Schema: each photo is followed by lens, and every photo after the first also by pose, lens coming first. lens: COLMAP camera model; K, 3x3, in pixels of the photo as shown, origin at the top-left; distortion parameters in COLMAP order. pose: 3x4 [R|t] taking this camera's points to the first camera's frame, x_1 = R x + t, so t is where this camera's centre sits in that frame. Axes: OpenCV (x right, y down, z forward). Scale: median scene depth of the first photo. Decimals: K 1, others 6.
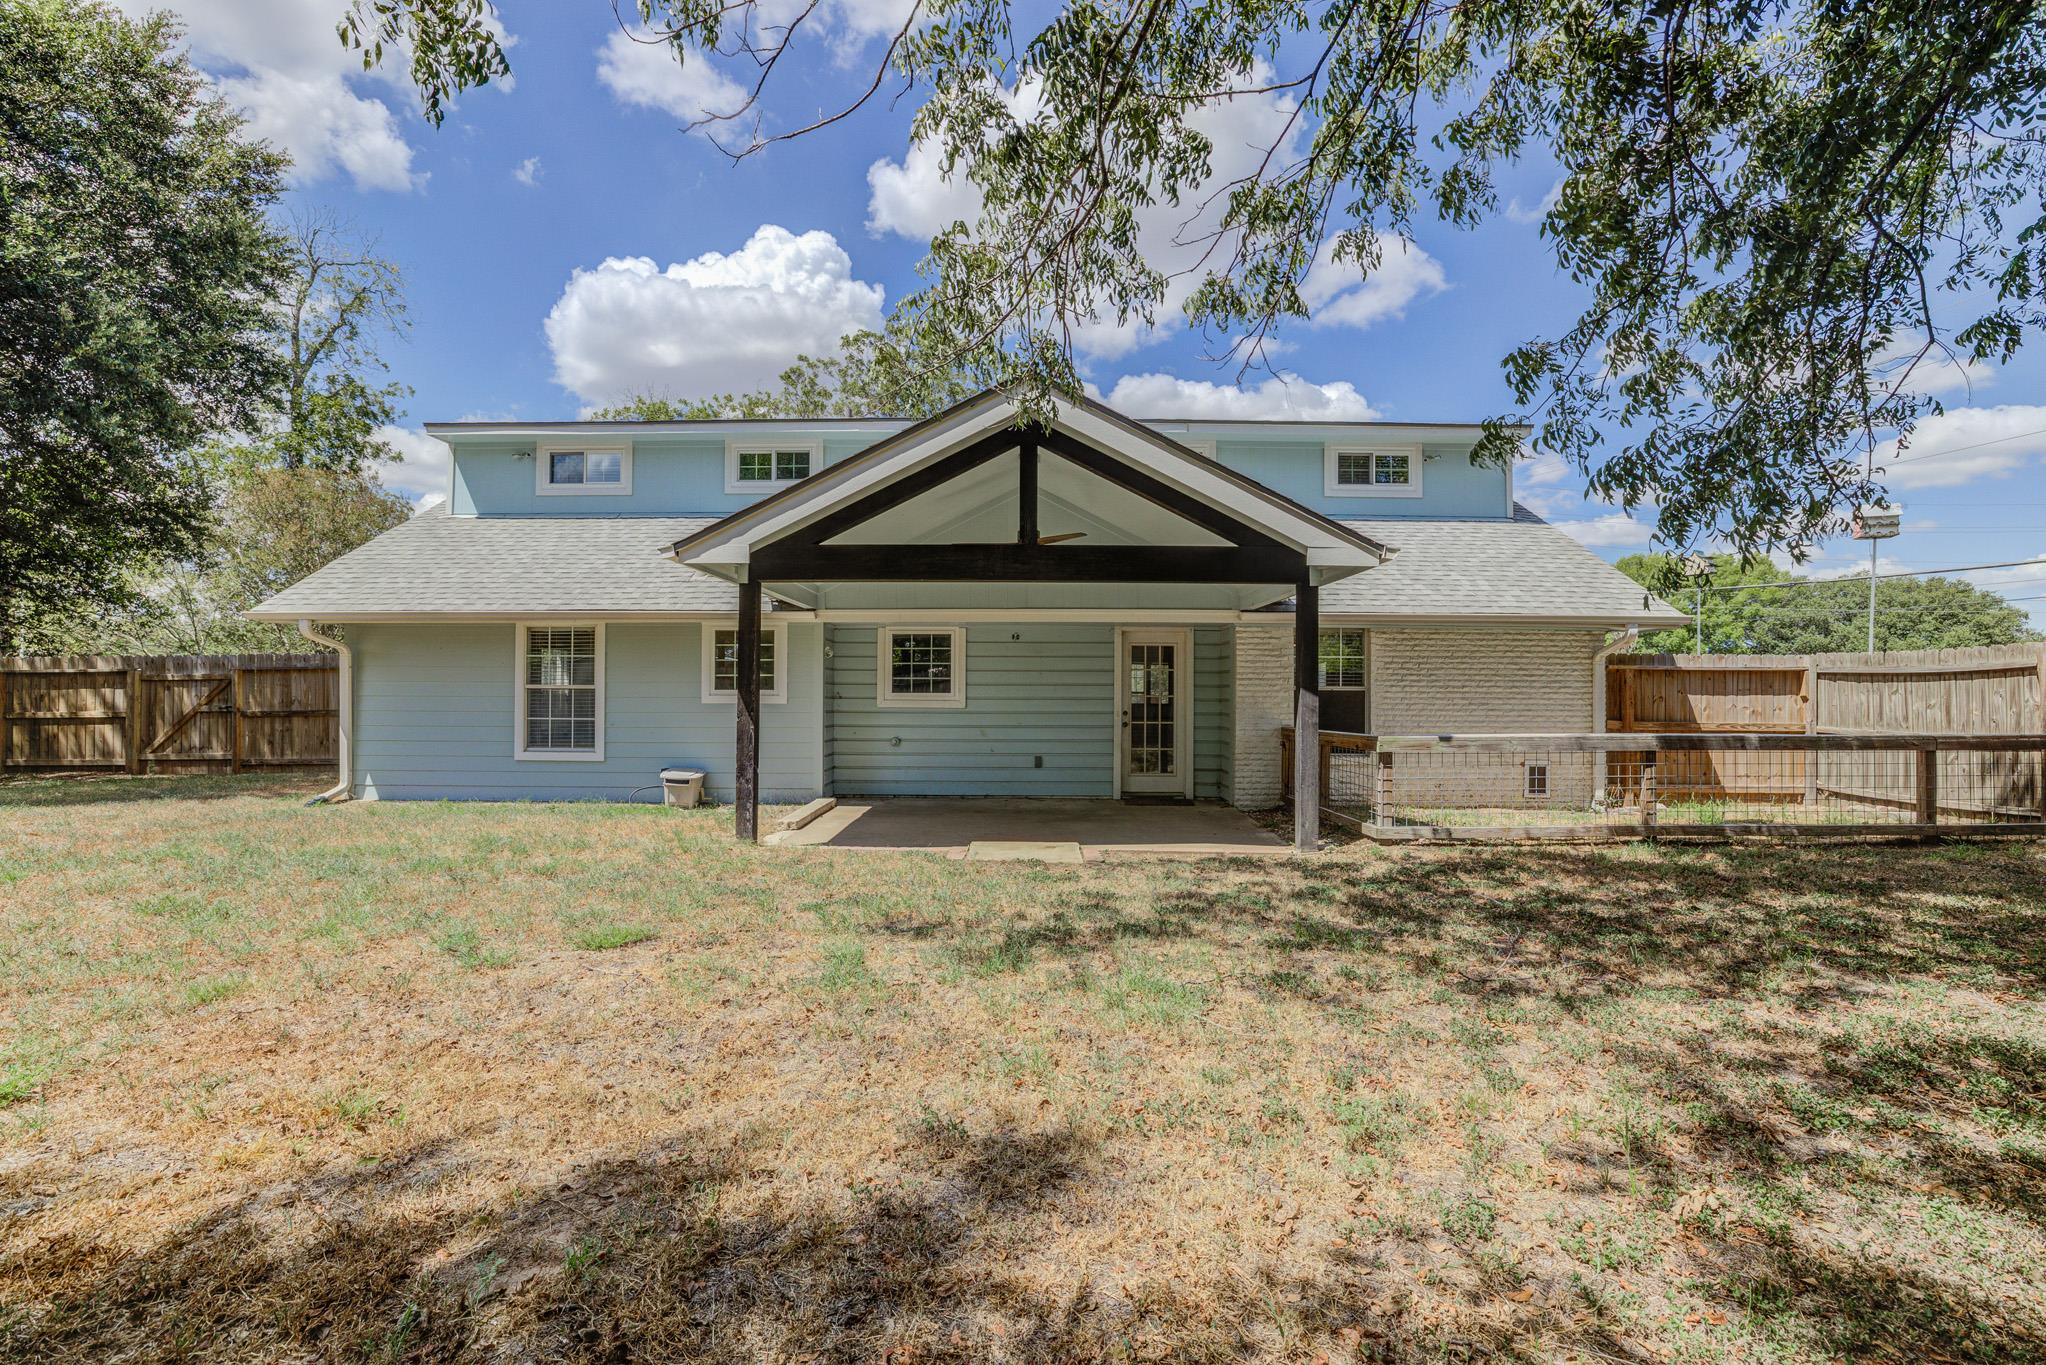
lens RADIAL K [[865.8, 0, 1023.1], [0, 865.8, 690.0], [0, 0, 1]] dist [-0.019357, 0.000981]
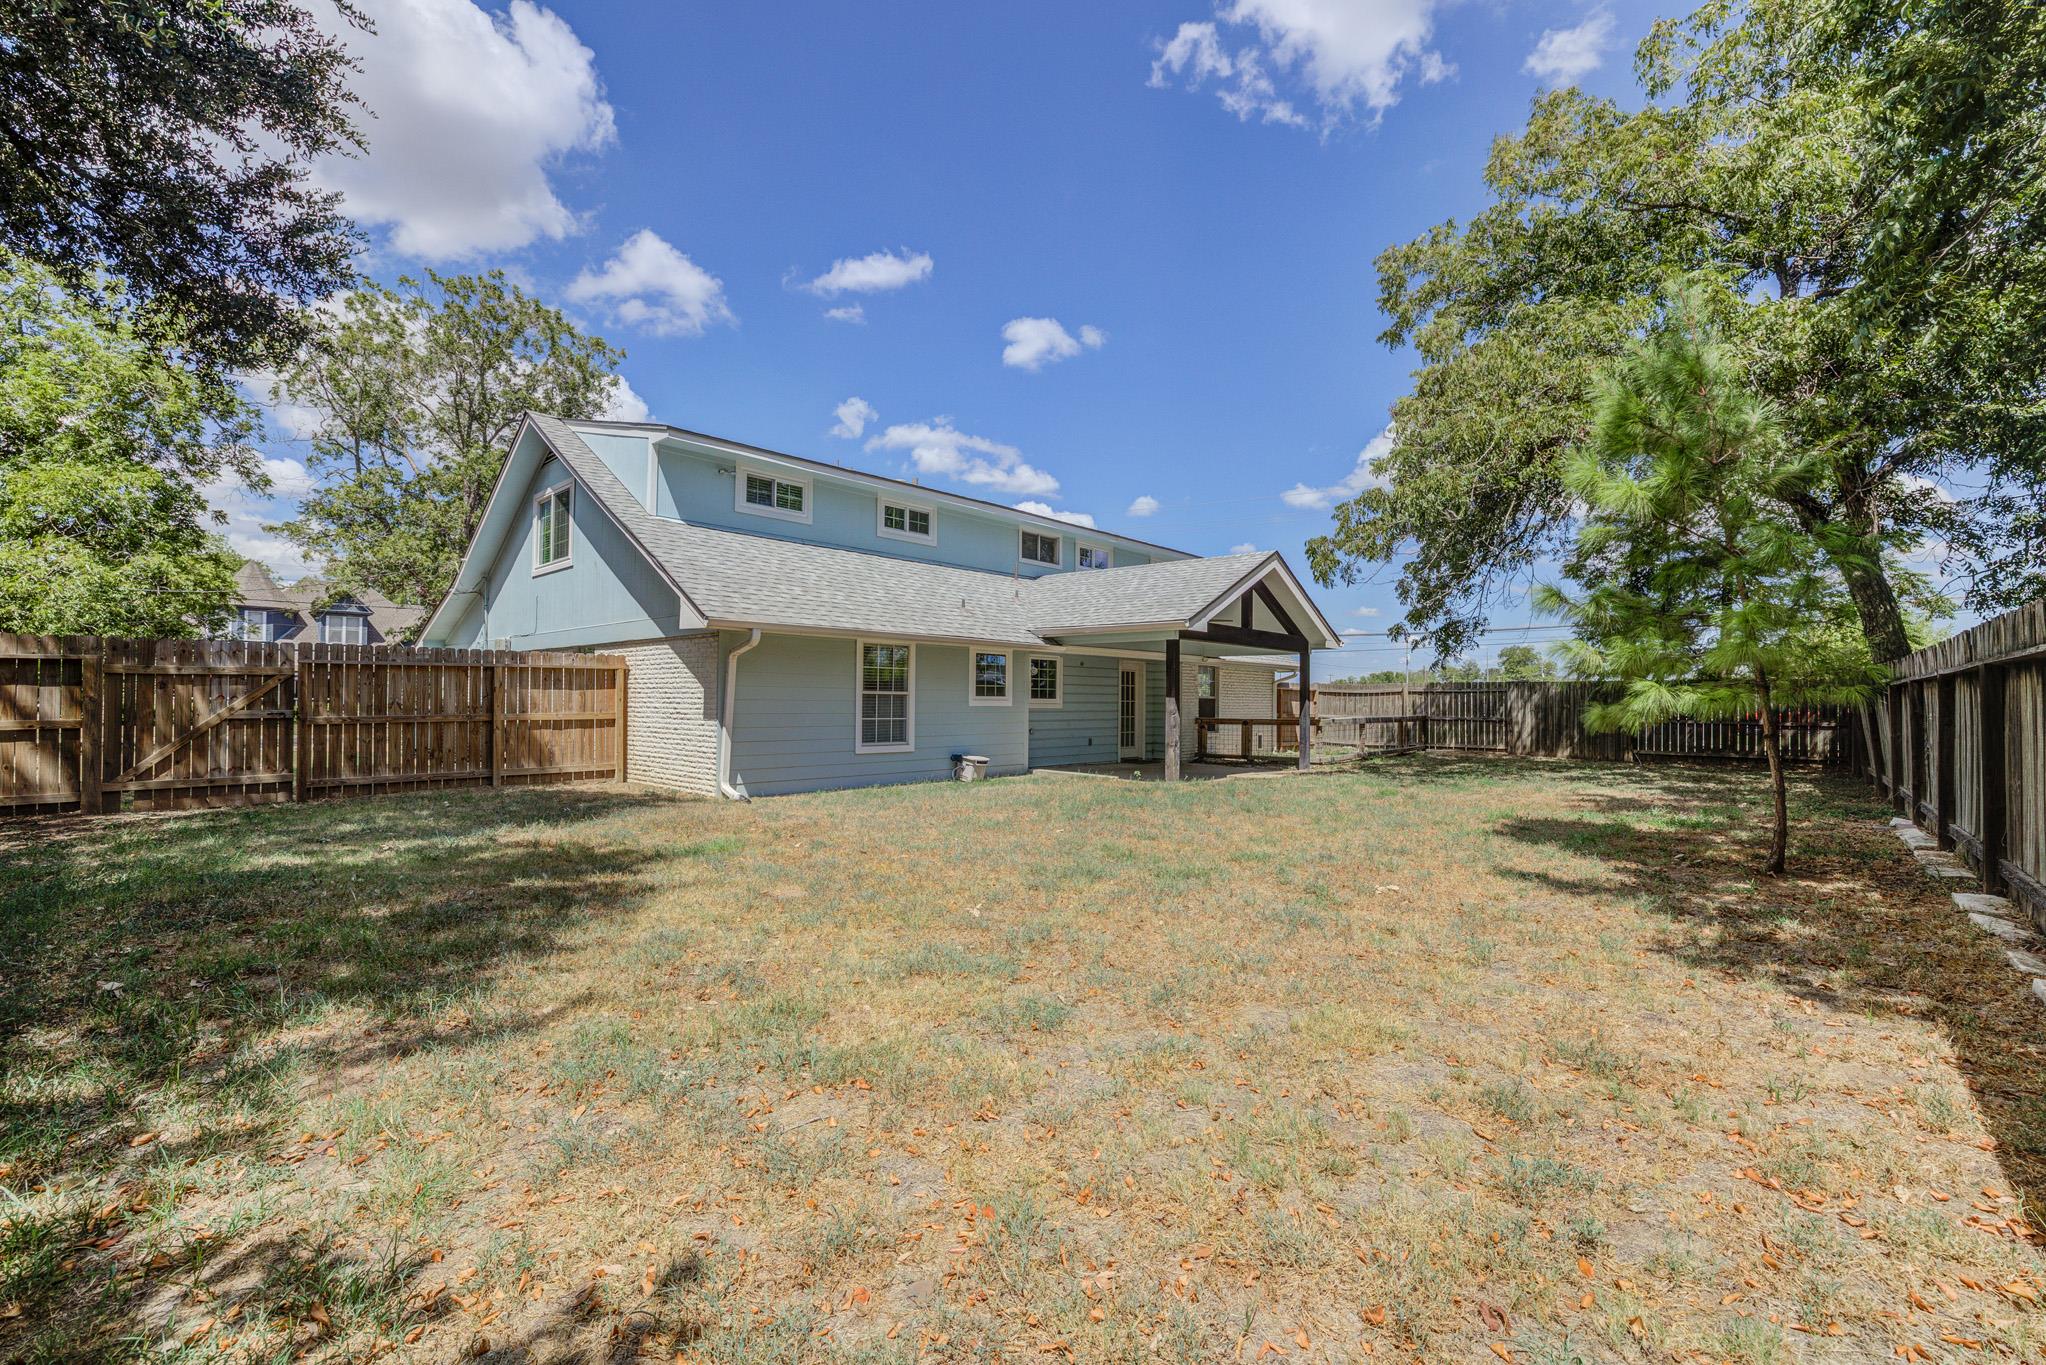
lens RADIAL K [[865.8, 0, 1027.0], [0, 865.8, 687.3], [0, 0, 1]] dist [-0.019357, 0.000981]
pose [[0.670856, 0.012401, 0.741484, -1.048274], [-0.011523, 0.999914, -0.006297, -0.005540], [-0.741498, -0.004320, 0.670941, 0.010252]]
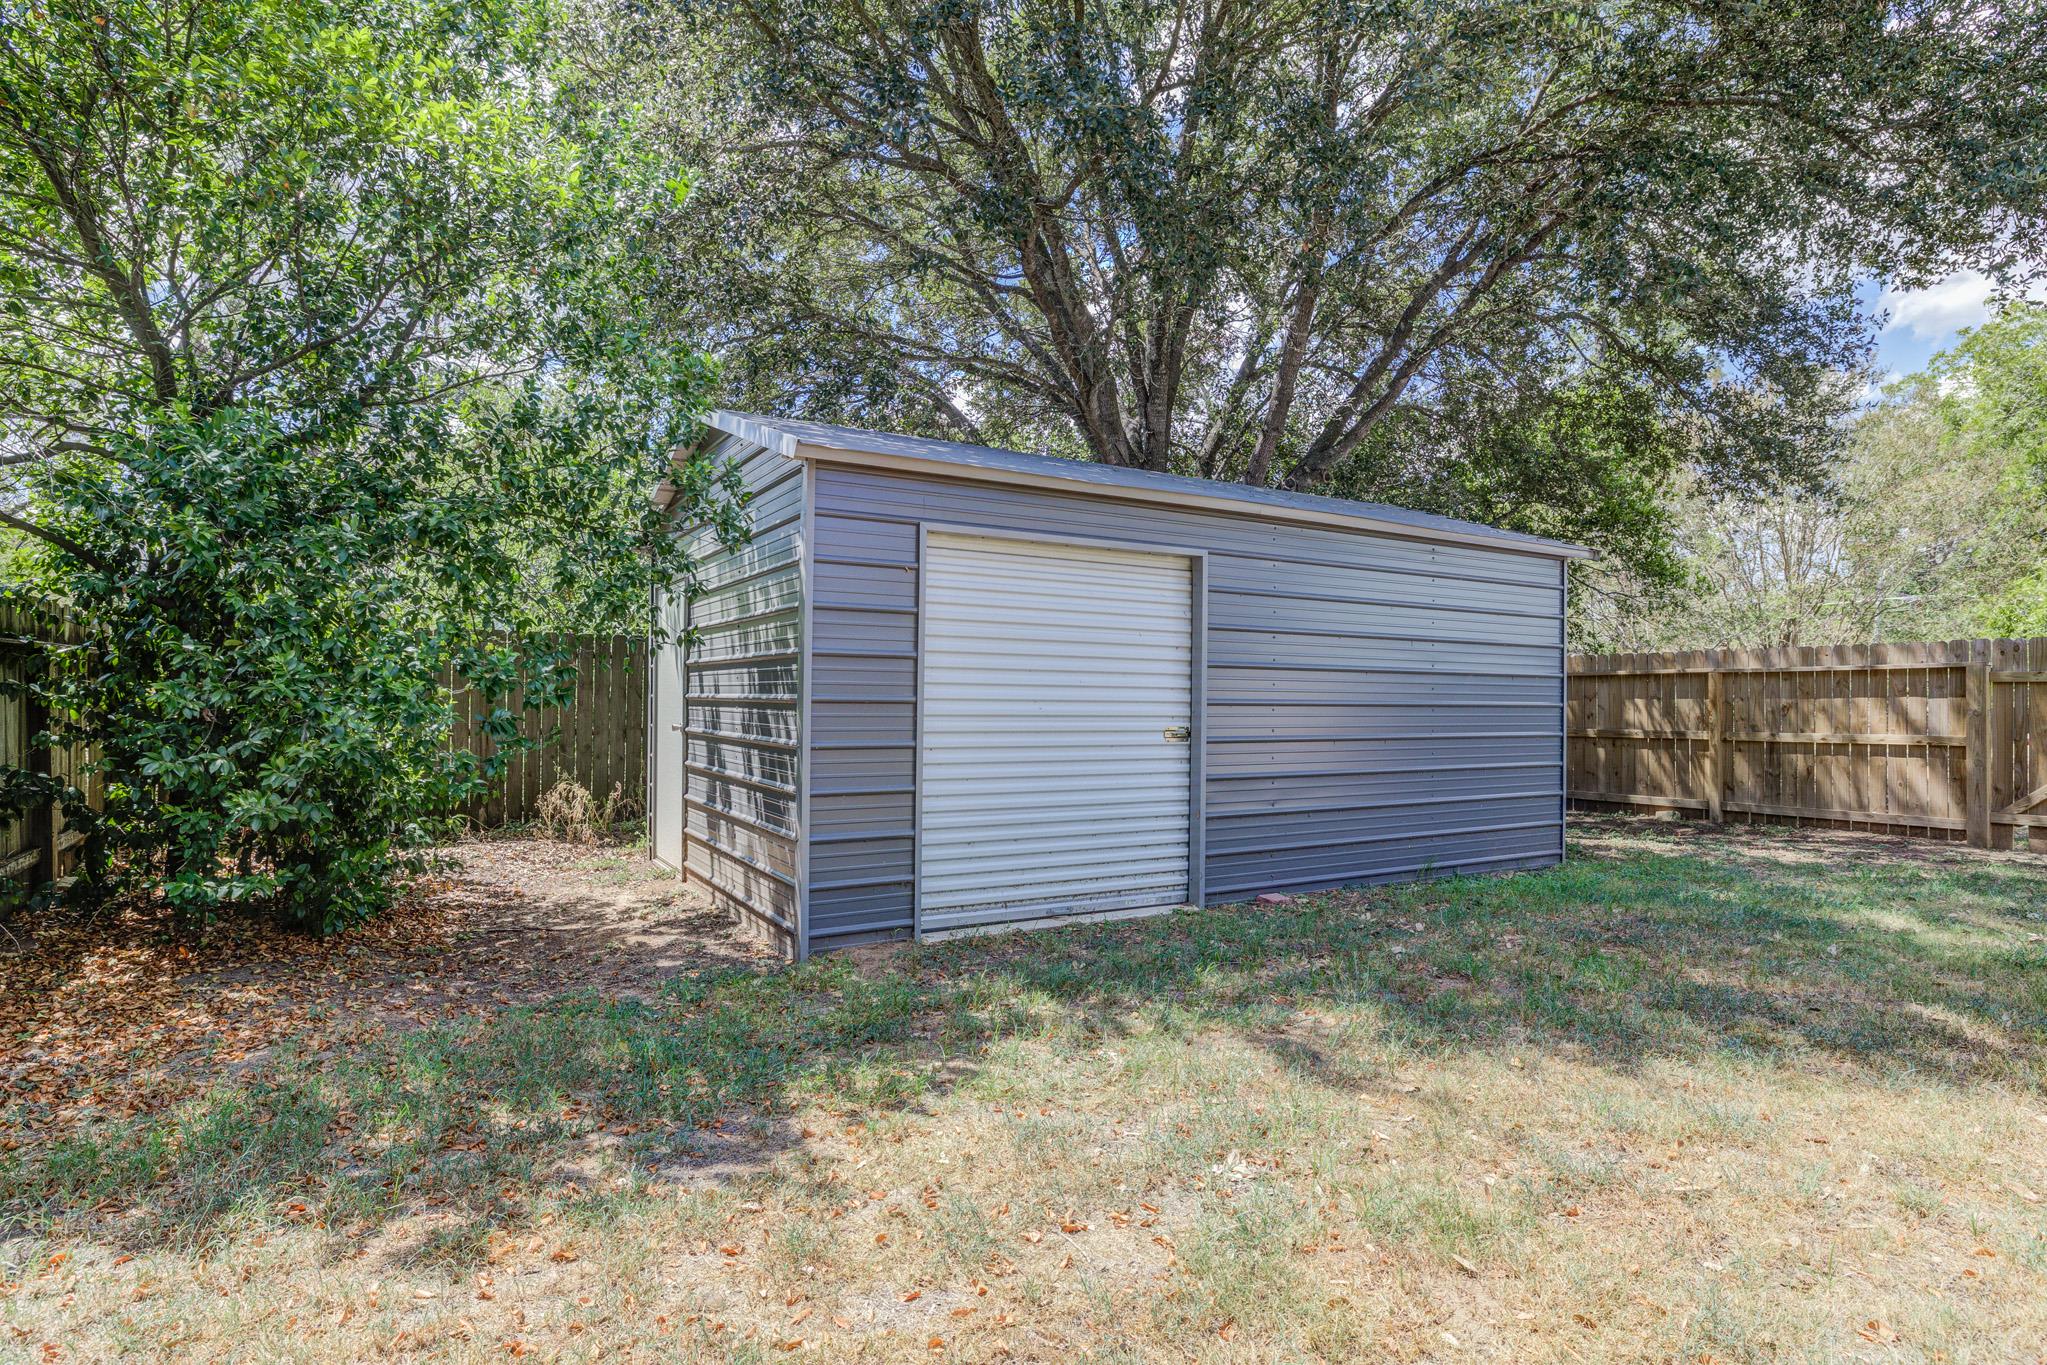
lens RADIAL K [[1090.7, 0, 1021.4], [0, 1090.7, 688.7], [0, 0, 1]] dist [0.000202, 0.000960]
pose [[0.545765, 0.000685, -0.837938, -0.783944], [0.000192, 1.000000, 0.000943, -0.008784], [0.837938, -0.000675, 0.545765, 0.058916]]
